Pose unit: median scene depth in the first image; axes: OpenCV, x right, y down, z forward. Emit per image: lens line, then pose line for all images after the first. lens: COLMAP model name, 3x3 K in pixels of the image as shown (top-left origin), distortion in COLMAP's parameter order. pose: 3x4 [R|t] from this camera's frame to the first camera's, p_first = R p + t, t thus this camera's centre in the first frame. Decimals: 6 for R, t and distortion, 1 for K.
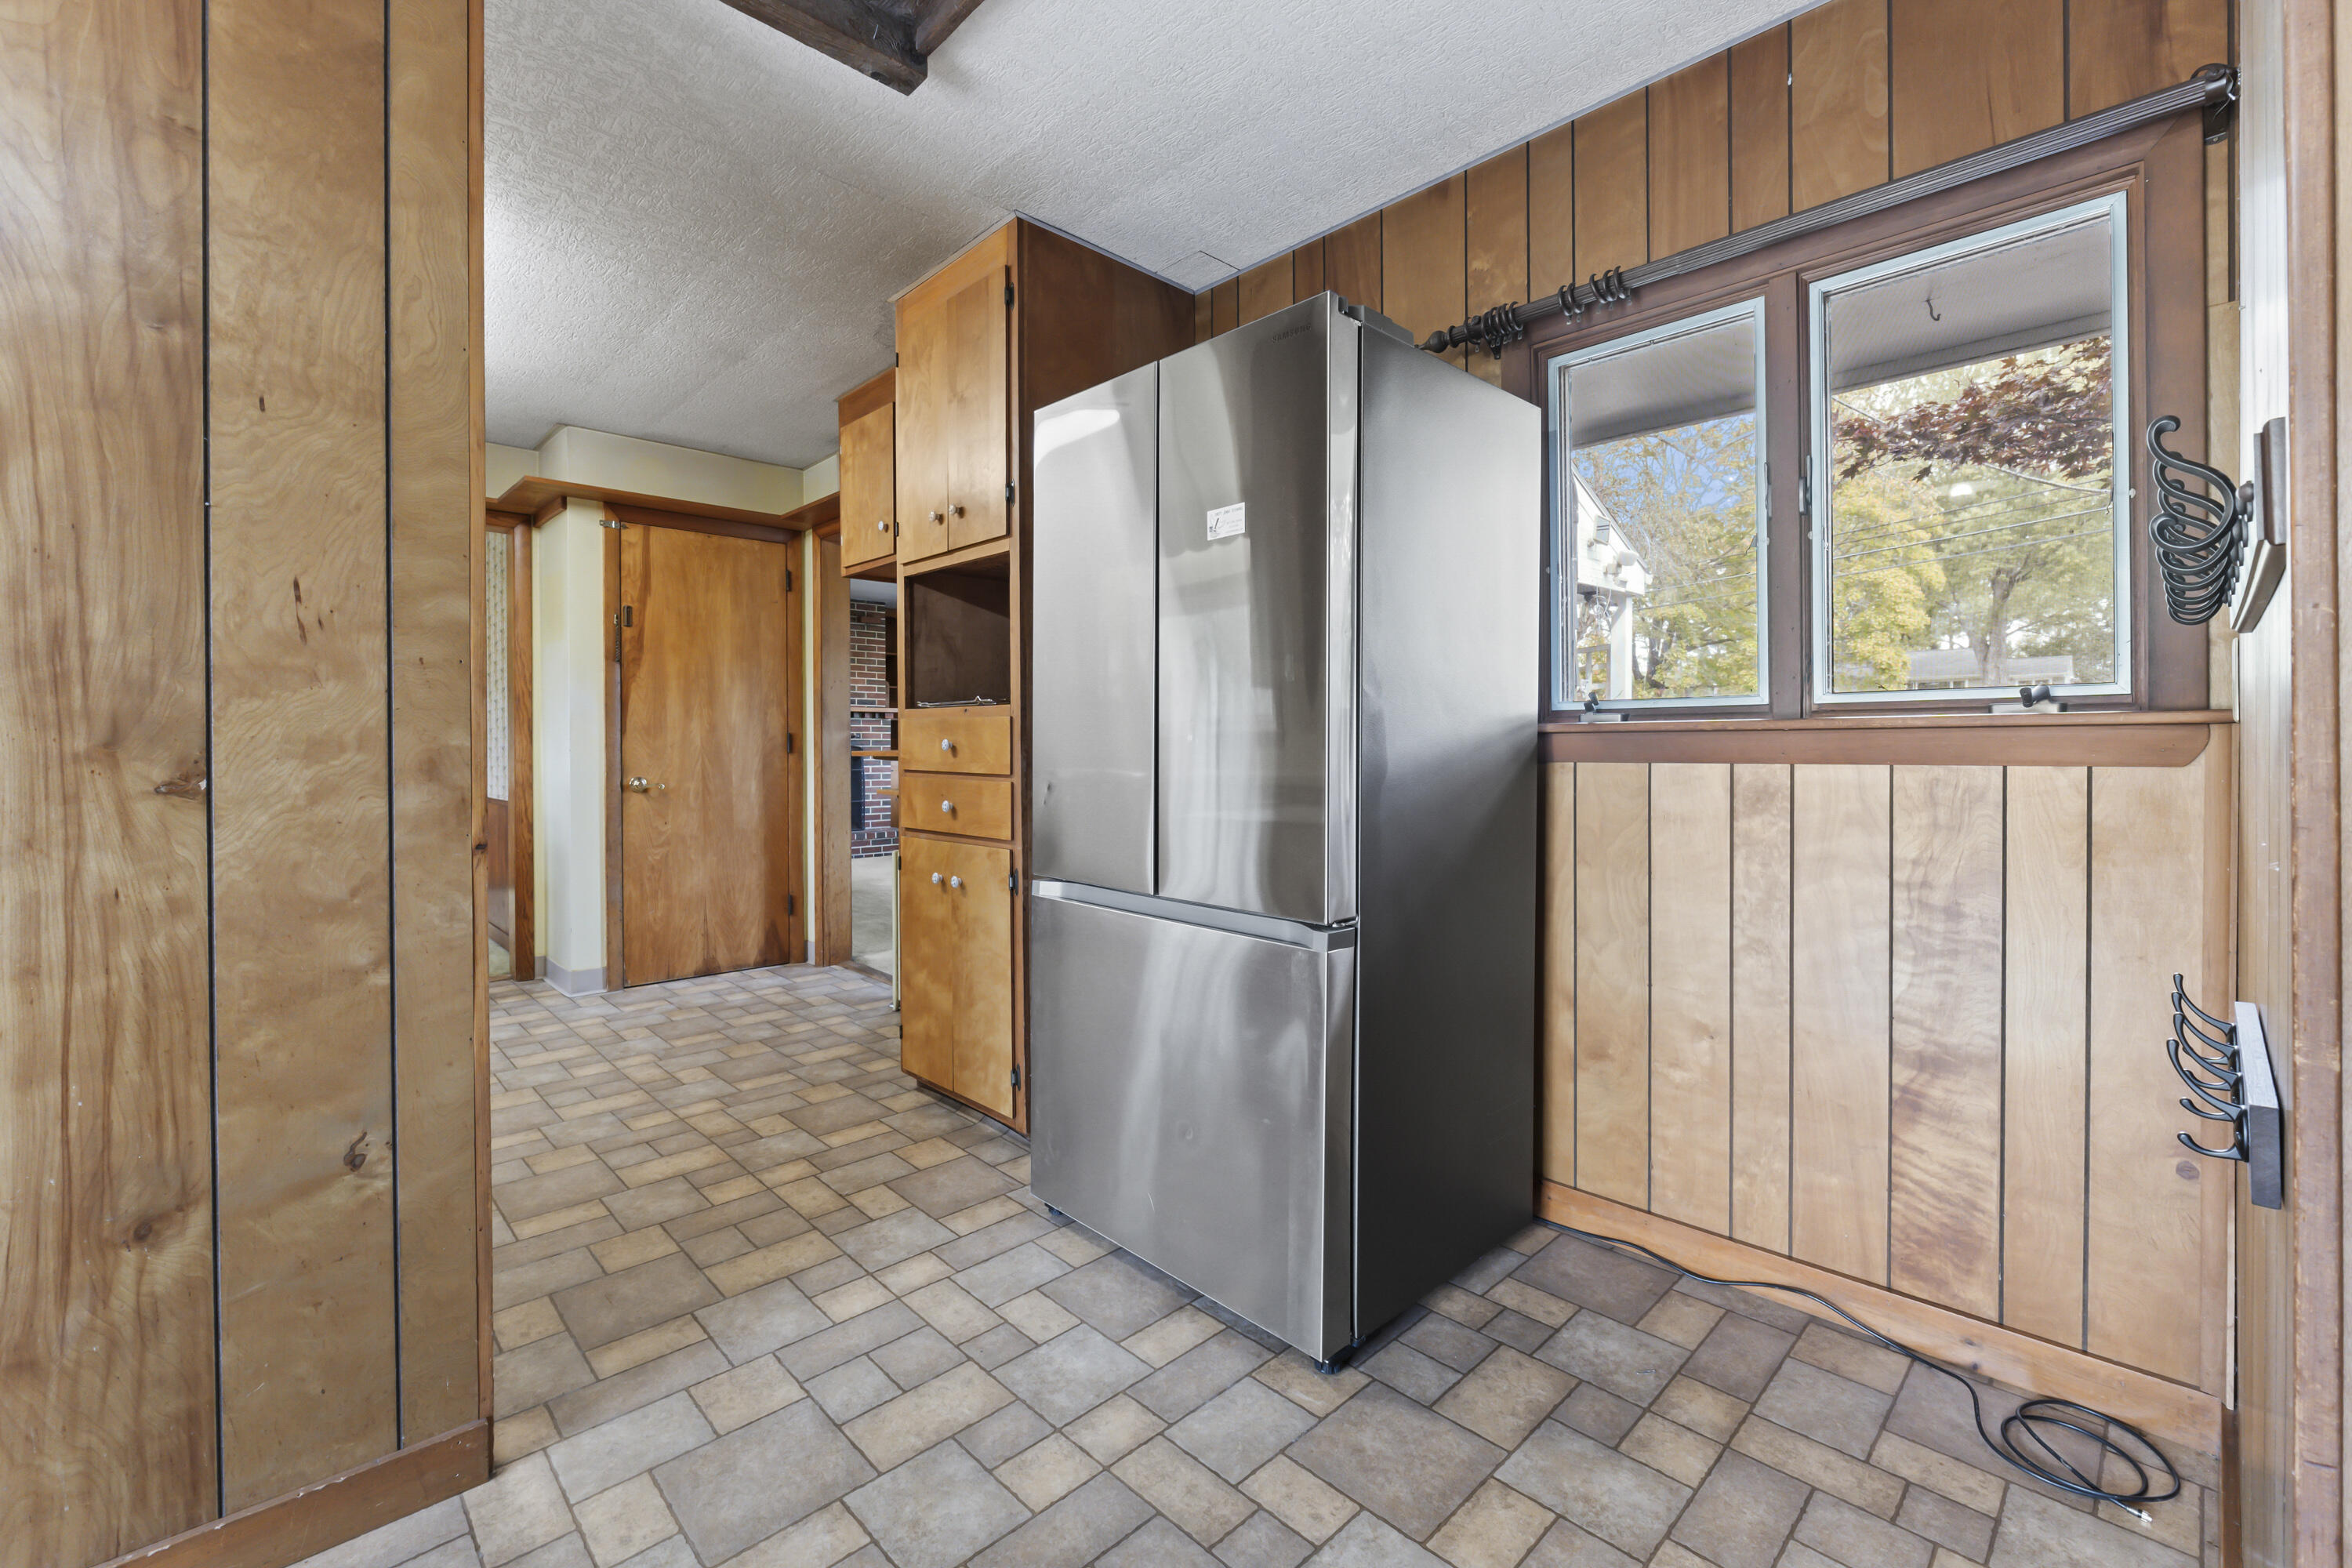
lens RADIAL K [[993.4, 0, 1175.0], [0, 993.4, 757.0], [0, 0, 1]] dist [-0.004946, -0.001178]
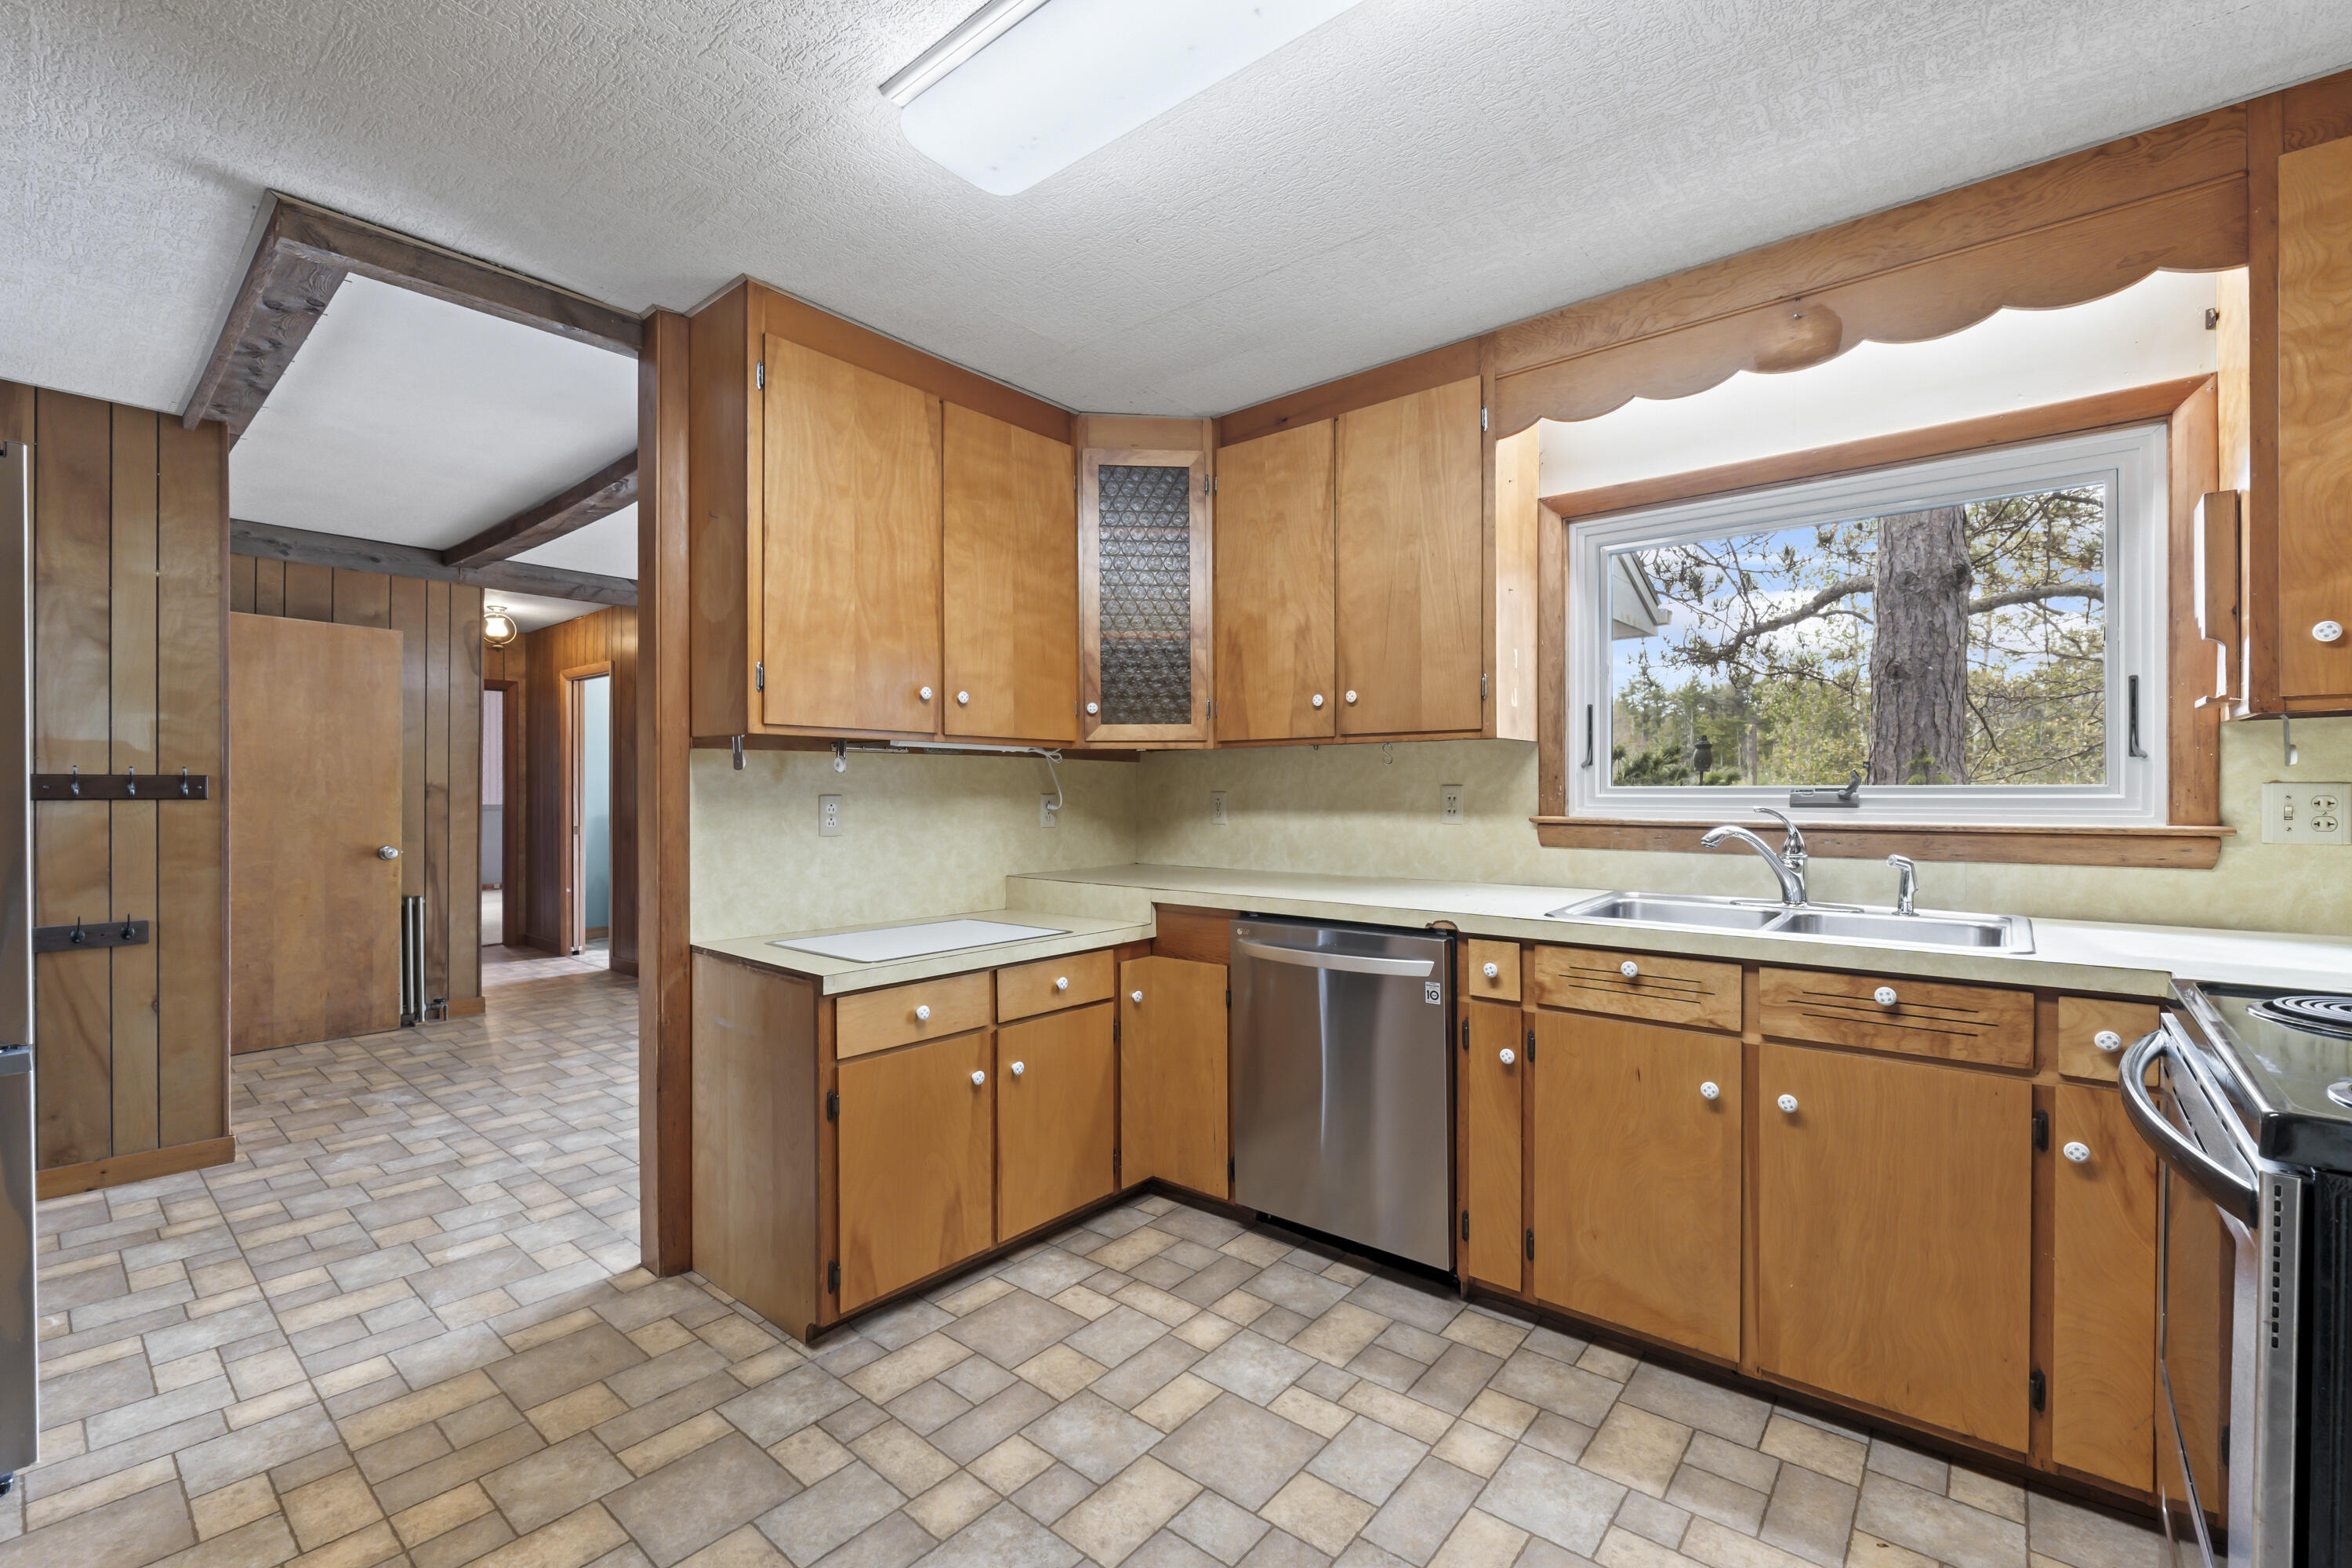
lens RADIAL K [[993.4, 0, 1176.8], [0, 993.4, 800.0], [0, 0, 1]] dist [-0.004946, -0.001178]
pose [[-0.993844, 0.002033, -0.110768, -1.387661], [0.000012, 0.999834, 0.018237, -0.128139], [0.110786, 0.018124, -0.993679, 2.727841]]
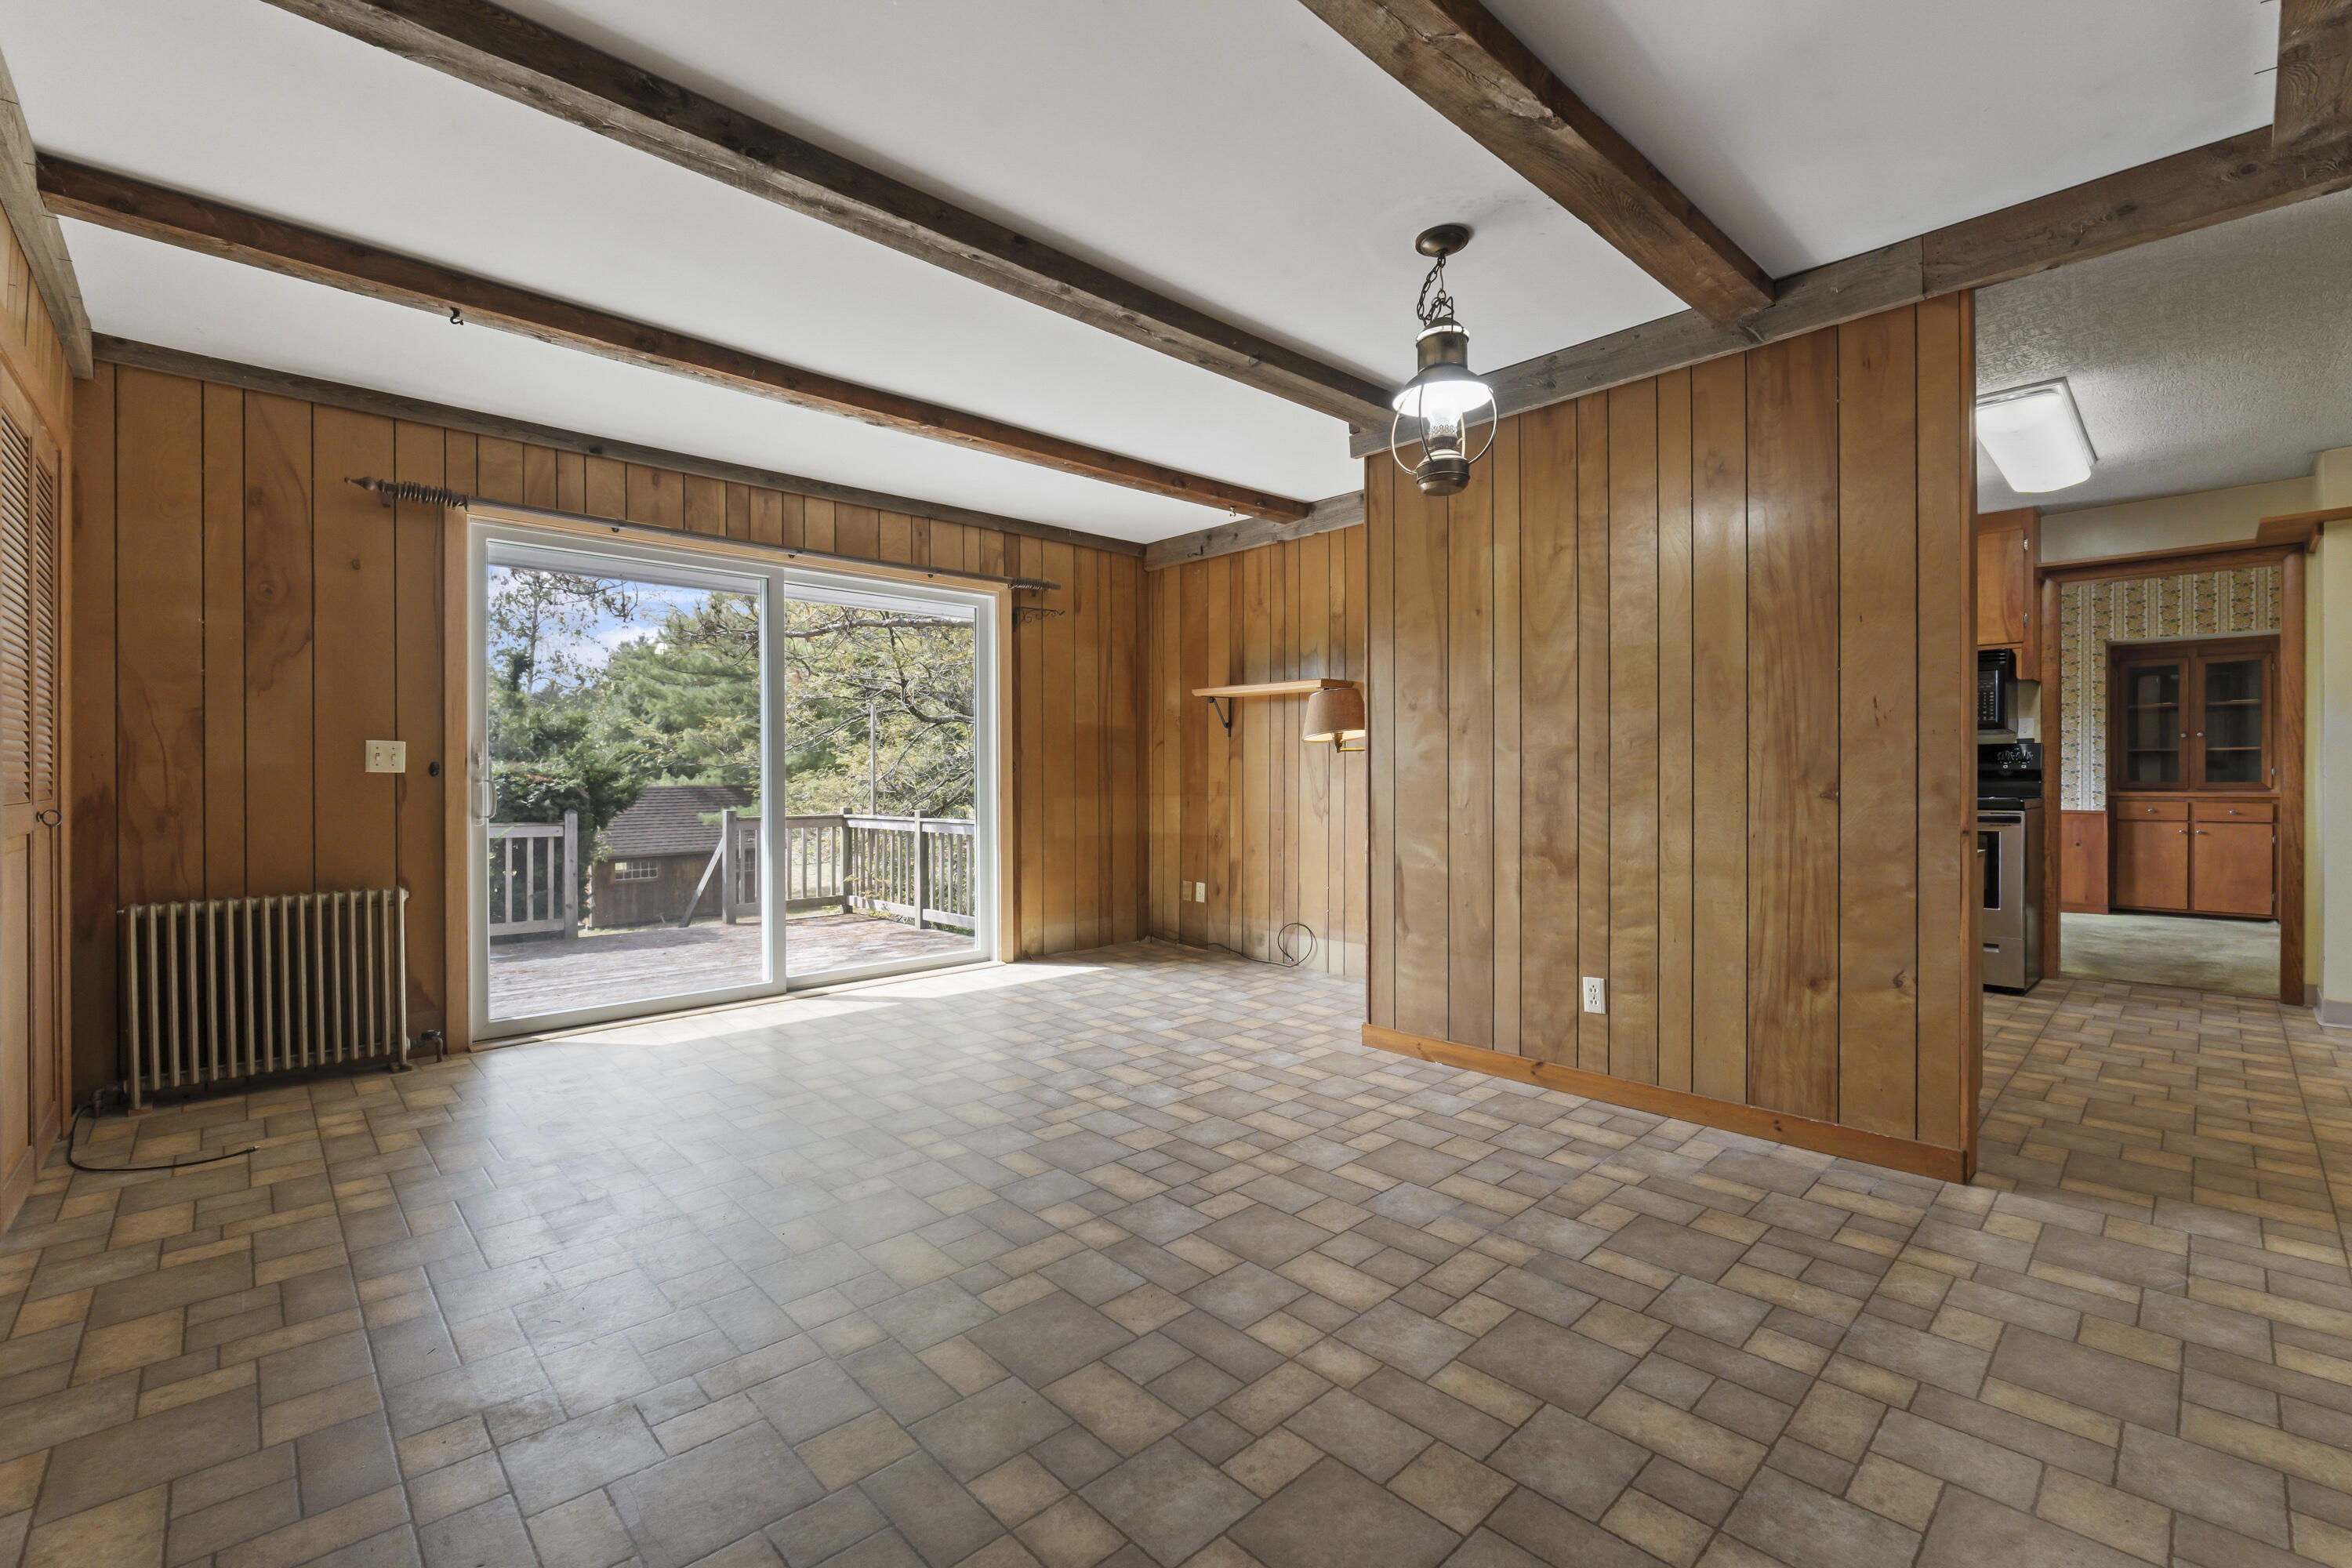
lens RADIAL K [[993.4, 0, 1177.5], [0, 993.4, 781.7], [0, 0, 1]] dist [-0.004946, -0.001178]
pose [[-0.001727, 0.005510, -0.999983, 1.050137], [-0.006838, 0.999961, 0.005521, -0.001554], [0.999975, 0.006847, -0.001689, -0.411734]]
